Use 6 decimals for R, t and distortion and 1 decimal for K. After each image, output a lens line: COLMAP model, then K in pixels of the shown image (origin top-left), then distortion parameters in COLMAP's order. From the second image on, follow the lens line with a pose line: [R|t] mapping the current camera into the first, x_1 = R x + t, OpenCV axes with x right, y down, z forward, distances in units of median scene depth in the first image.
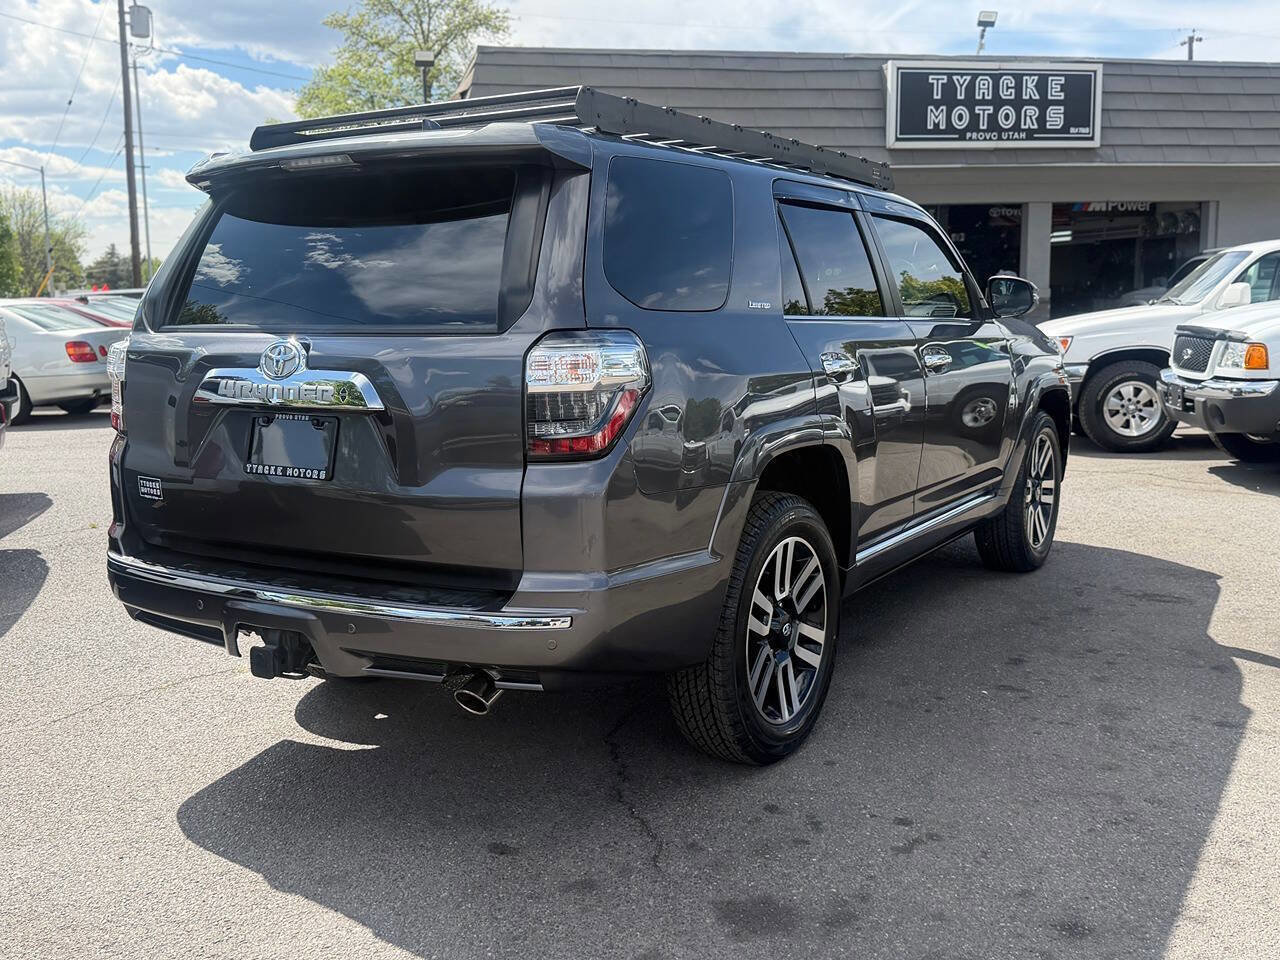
lens RADIAL K [[1241.1, 0, 639.8], [0, 1241.1, 478.9], [0, 0, 1]] dist [0.032991, 0.000000]
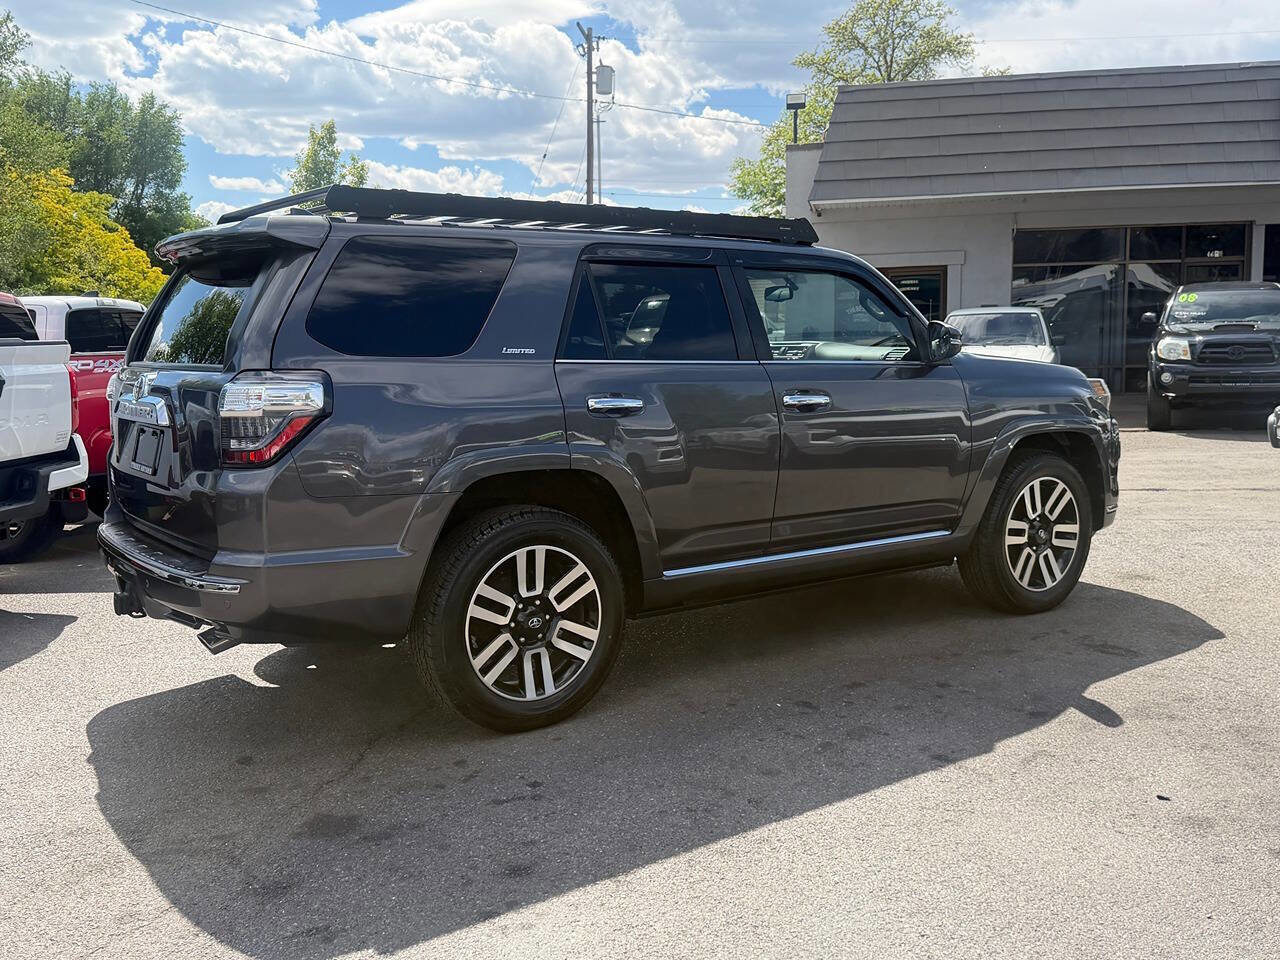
lens RADIAL K [[1232.0, 0, 639.0], [0, 1232.0, 487.5], [0, 0, 1]] dist [0.038251, 0.000000]
pose [[0.923193, 0.053437, -0.380604, 0.613252], [-0.057946, 0.998320, -0.000389, -0.012951], [0.379944, 0.022414, 0.924738, -0.053386]]
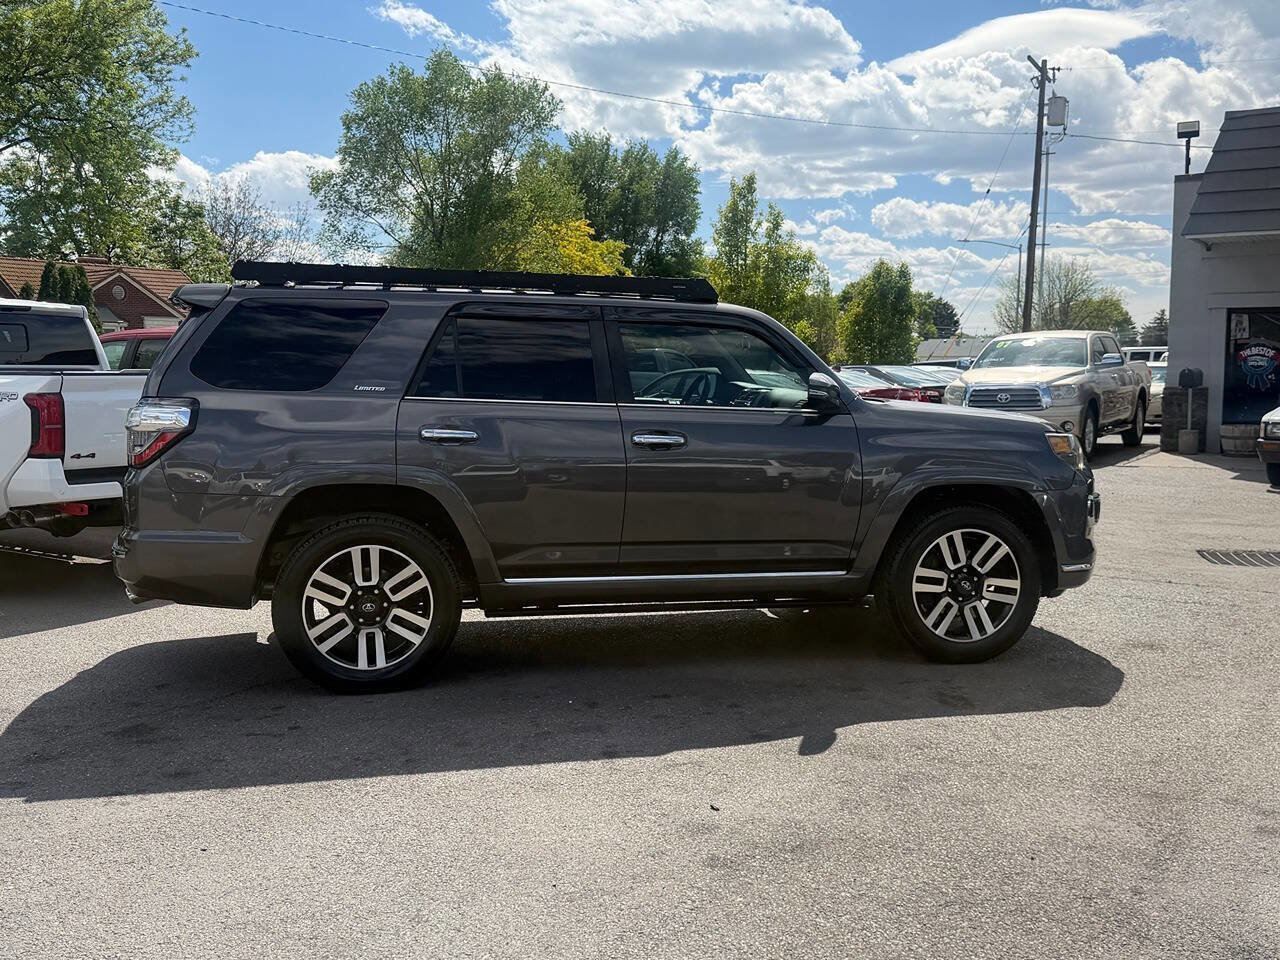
lens RADIAL K [[1241.1, 0, 640.7], [0, 1241.1, 481.8], [0, 0, 1]] dist [0.032991, 0.000000]
pose [[0.699023, 0.088816, -0.709562, 1.295765], [-0.123345, 0.992360, 0.002702, -0.066836], [0.704381, 0.085632, 0.704637, 0.163409]]
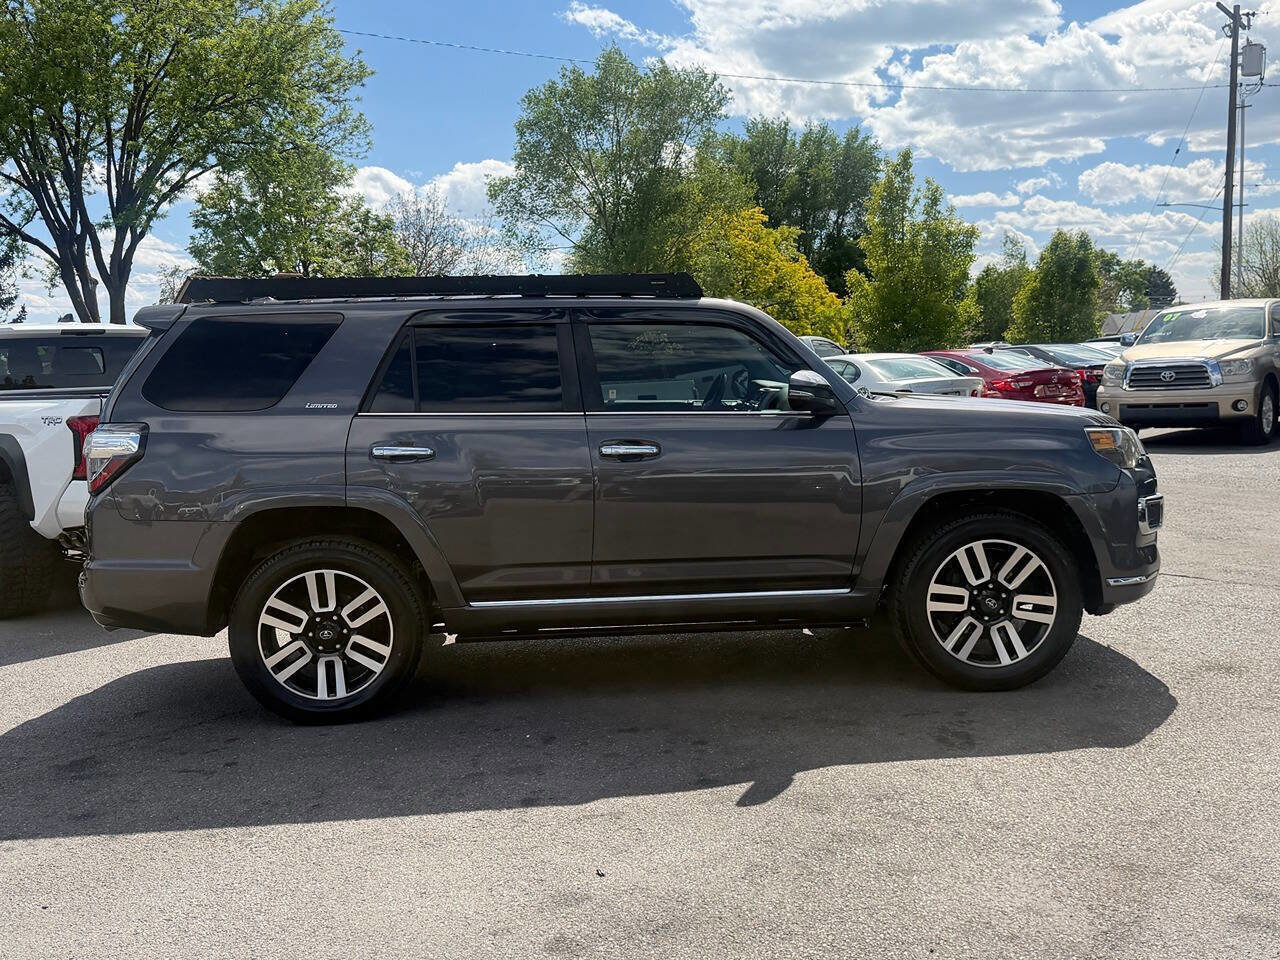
lens RADIAL K [[1232.0, 0, 643.2], [0, 1232.0, 484.2], [0, 0, 1]] dist [0.038251, 0.000000]
pose [[0.573485, 0.081815, -0.815121, 1.372276], [-0.096149, 0.994846, 0.032208, -0.122127], [0.813554, 0.059902, 0.578395, 0.440078]]
